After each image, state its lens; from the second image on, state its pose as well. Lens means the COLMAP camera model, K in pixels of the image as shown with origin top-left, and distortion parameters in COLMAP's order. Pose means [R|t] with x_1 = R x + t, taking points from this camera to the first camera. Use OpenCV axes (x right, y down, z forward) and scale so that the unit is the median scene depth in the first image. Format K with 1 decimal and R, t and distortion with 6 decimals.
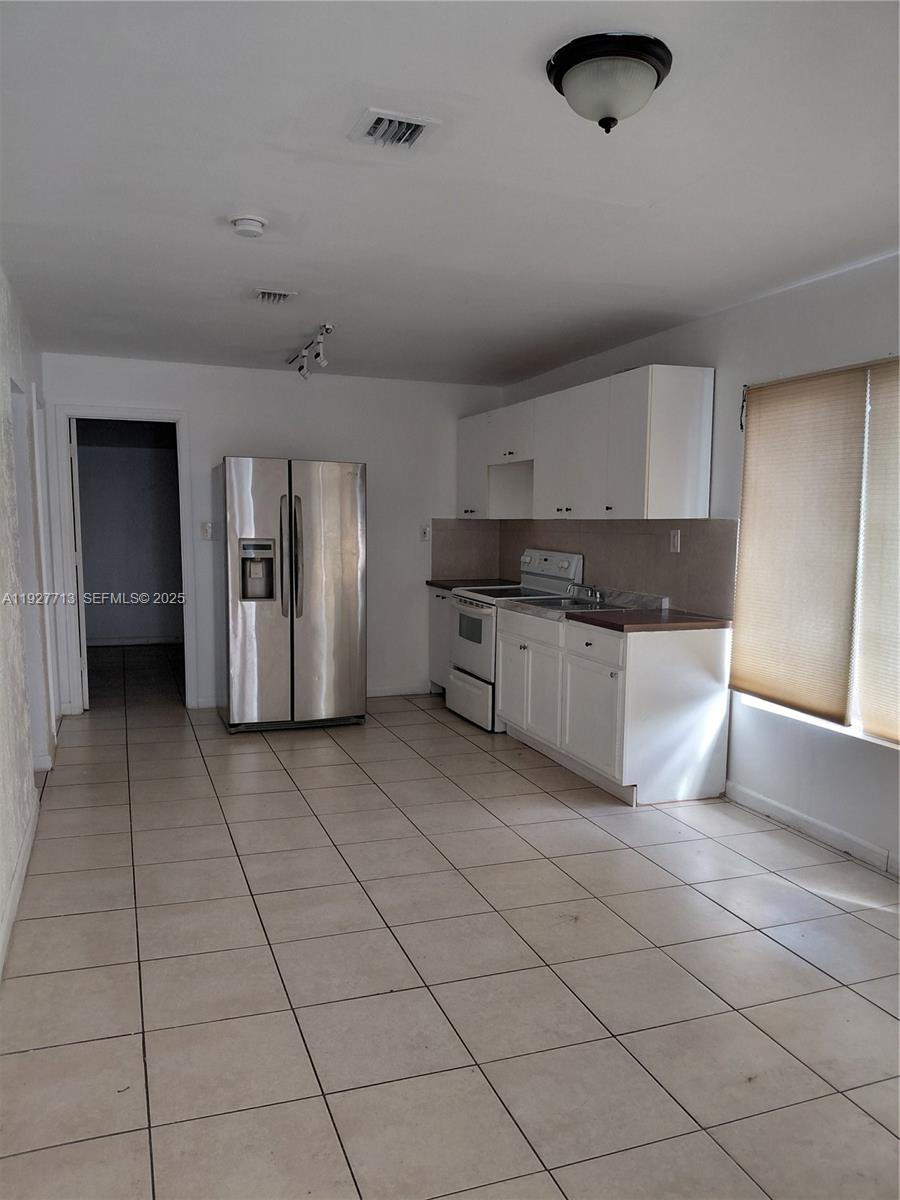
lens RADIAL K [[909.8, 0, 450.2], [0, 909.8, 607.8], [0, 0, 1]] dist [0.015168, -0.082669]
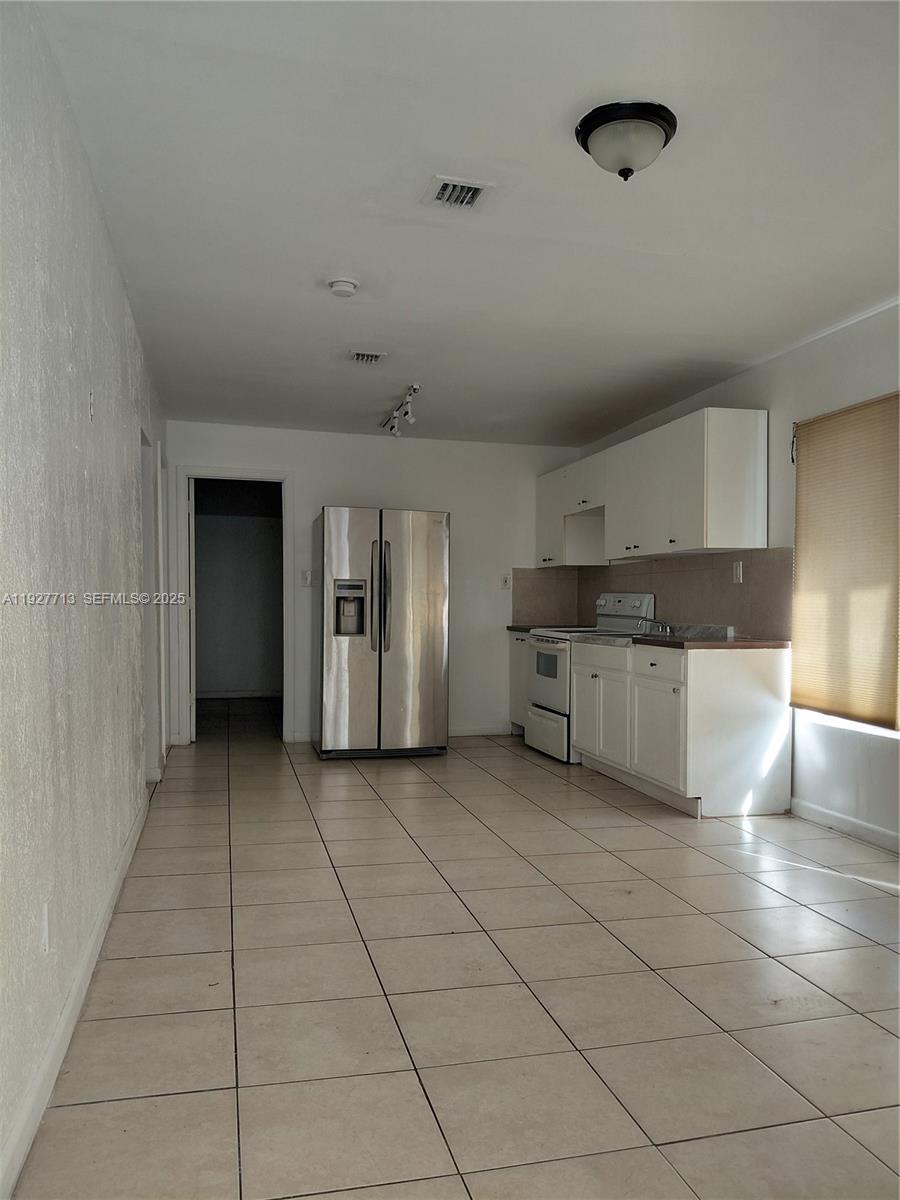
lens RADIAL K [[909.8, 0, 455.3], [0, 909.8, 597.5], [0, 0, 1]] dist [0.015168, -0.082669]
pose [[0.994701, -0.003963, -0.102730, 0.031128], [-0.007616, 0.993671, -0.112074, 0.080696], [0.102524, 0.112263, 0.988375, -0.080580]]
